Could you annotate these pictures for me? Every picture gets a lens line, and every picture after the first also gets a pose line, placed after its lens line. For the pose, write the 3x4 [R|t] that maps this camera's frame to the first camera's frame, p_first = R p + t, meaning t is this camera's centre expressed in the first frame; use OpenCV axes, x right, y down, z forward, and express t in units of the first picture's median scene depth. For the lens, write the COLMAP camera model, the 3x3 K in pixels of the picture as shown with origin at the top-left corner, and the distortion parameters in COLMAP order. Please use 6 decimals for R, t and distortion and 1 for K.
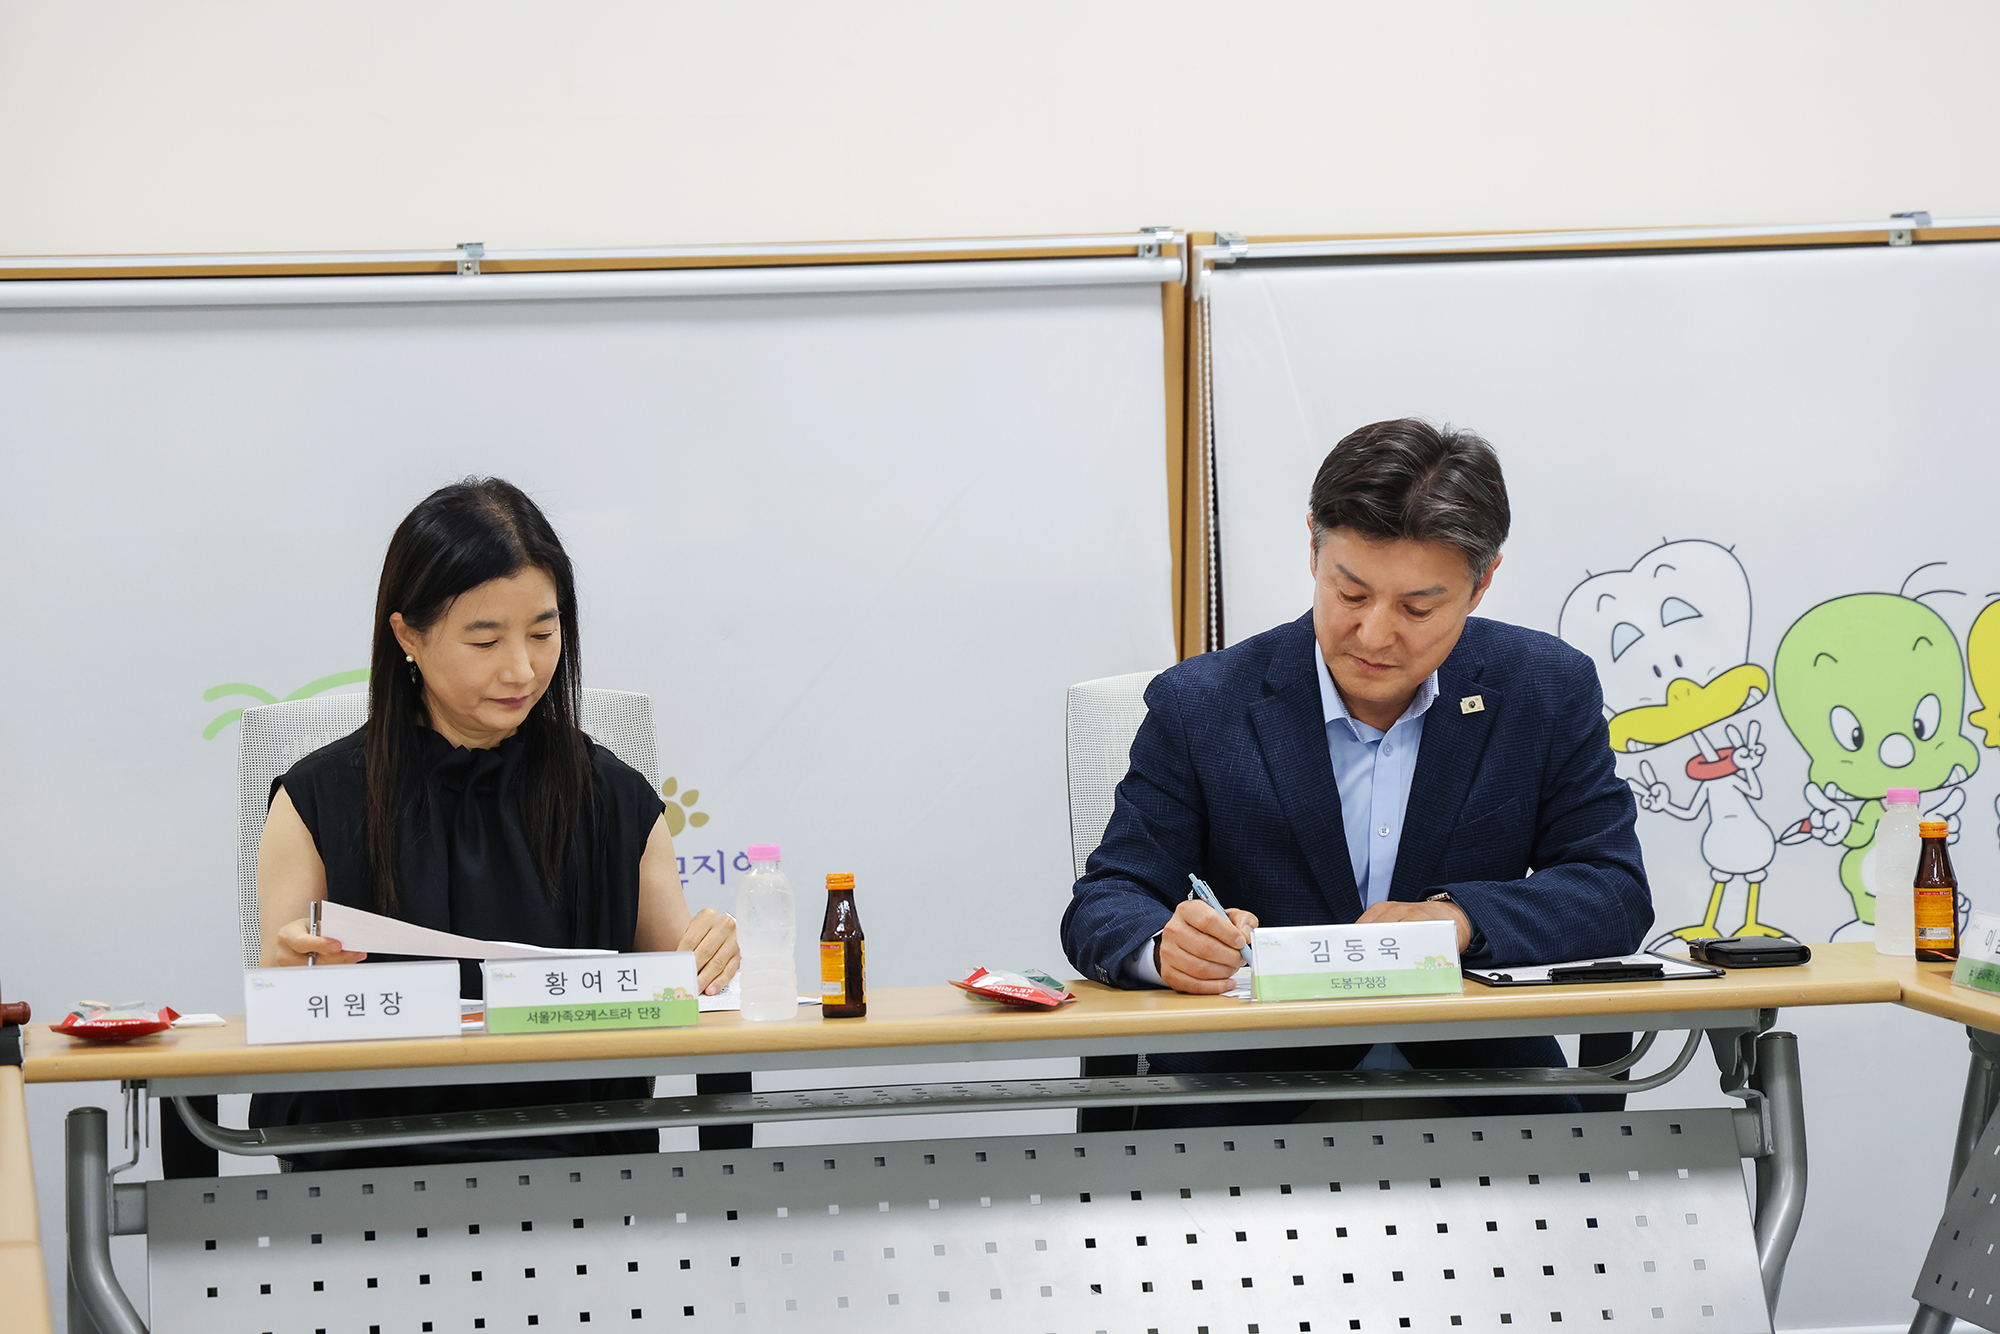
lens RADIAL K [[5914.2, 0, 968.4], [0, 5914.2, 669.9], [0, 0, 1]] dist [0.646773, 0.000000]
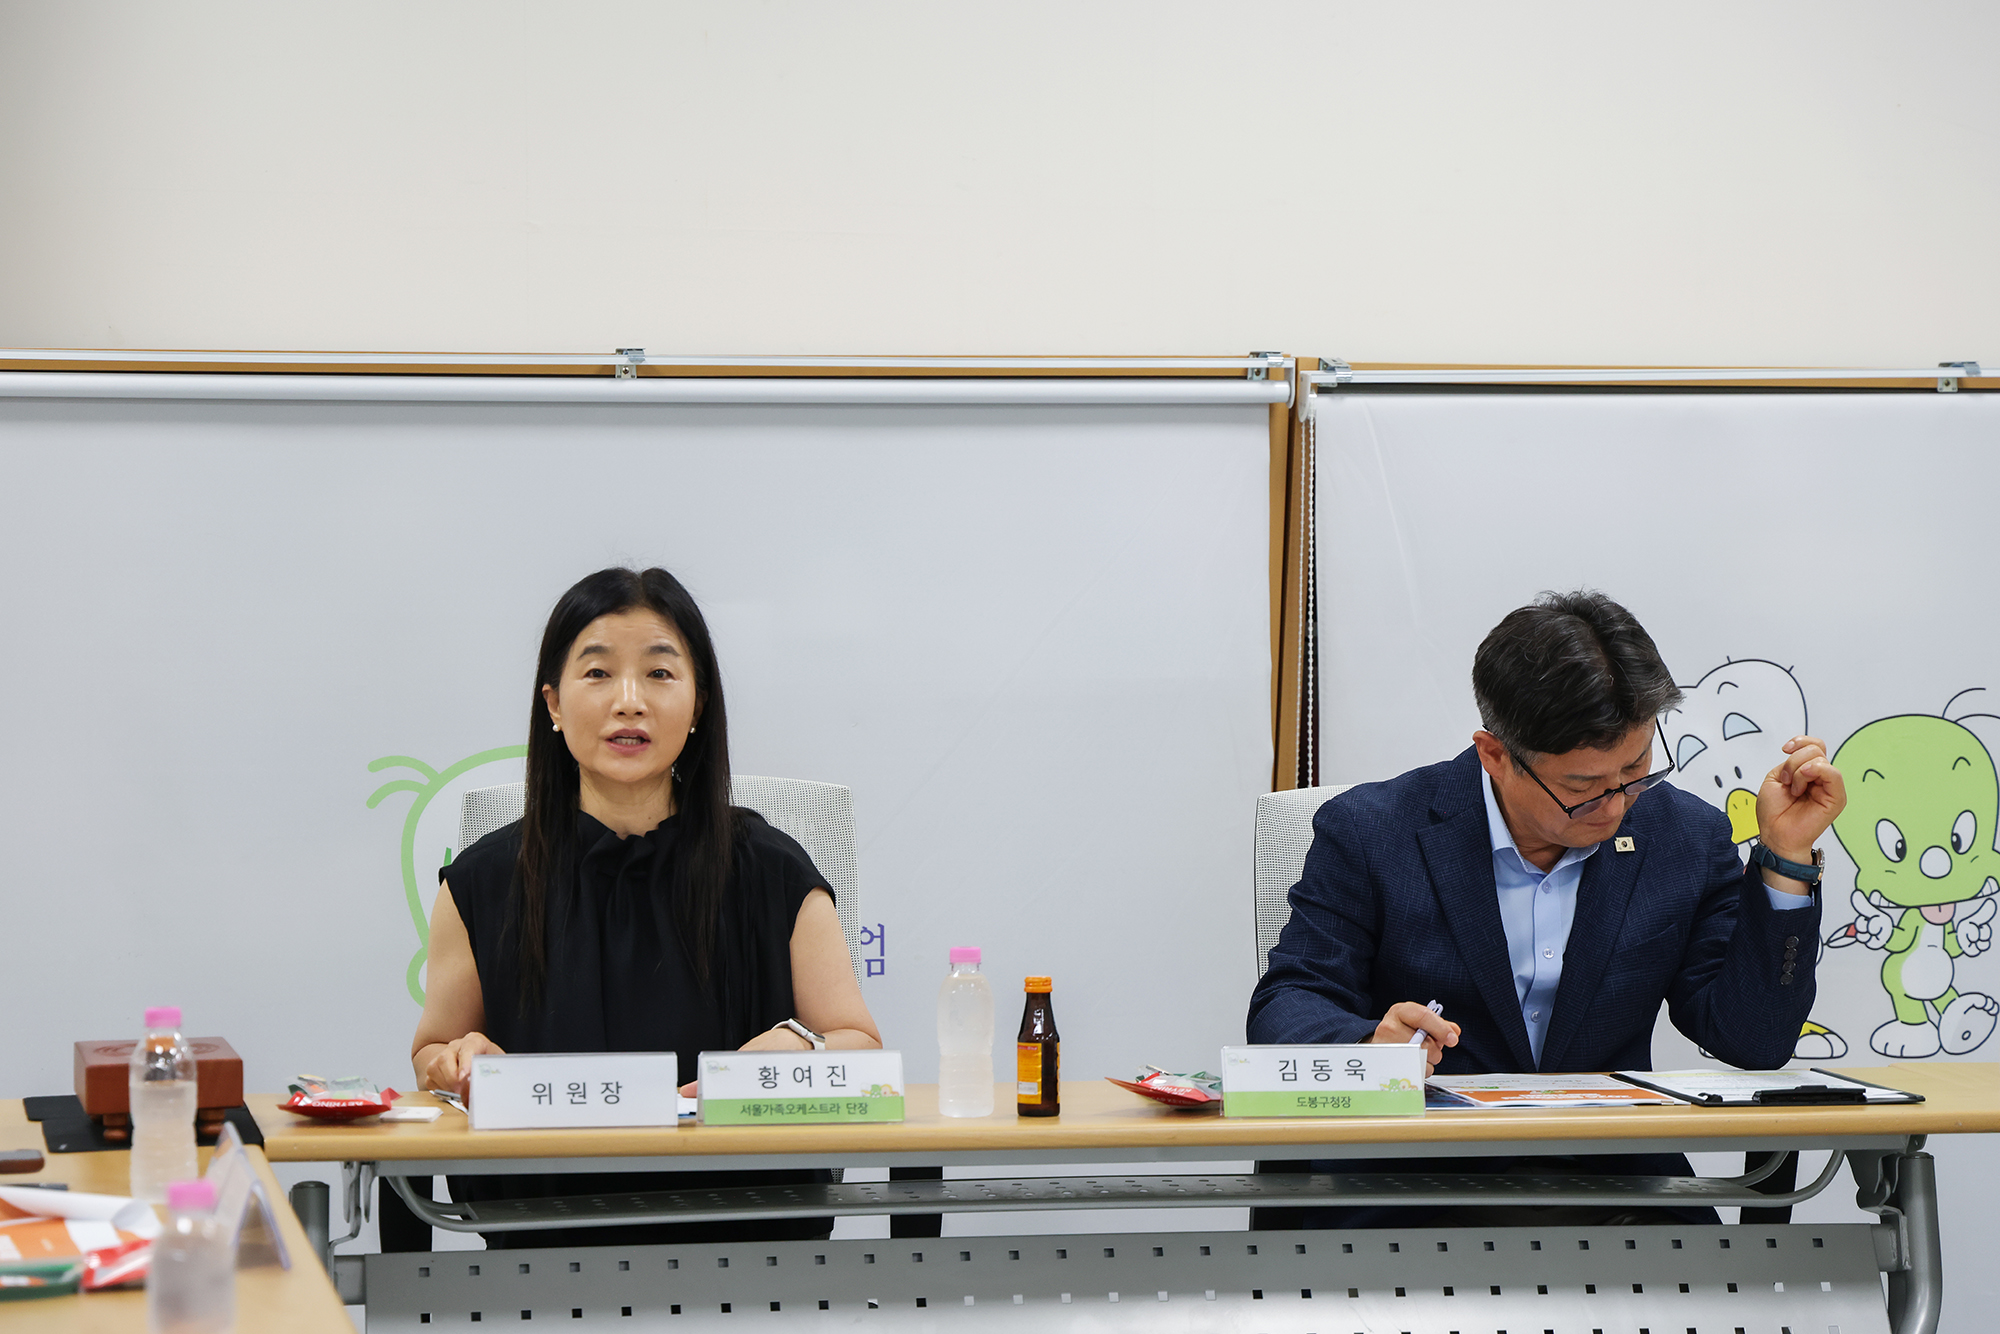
lens RADIAL K [[5157.8, 0, 988.0], [0, 5157.8, 652.5], [0, 0, 1]] dist [0.465464, 0.000000]
pose [[0.998841, 0.030896, 0.036903, -0.063438], [-0.030656, 0.999505, -0.007058, -0.015433], [-0.037103, 0.005919, 0.999294, 0.089206]]
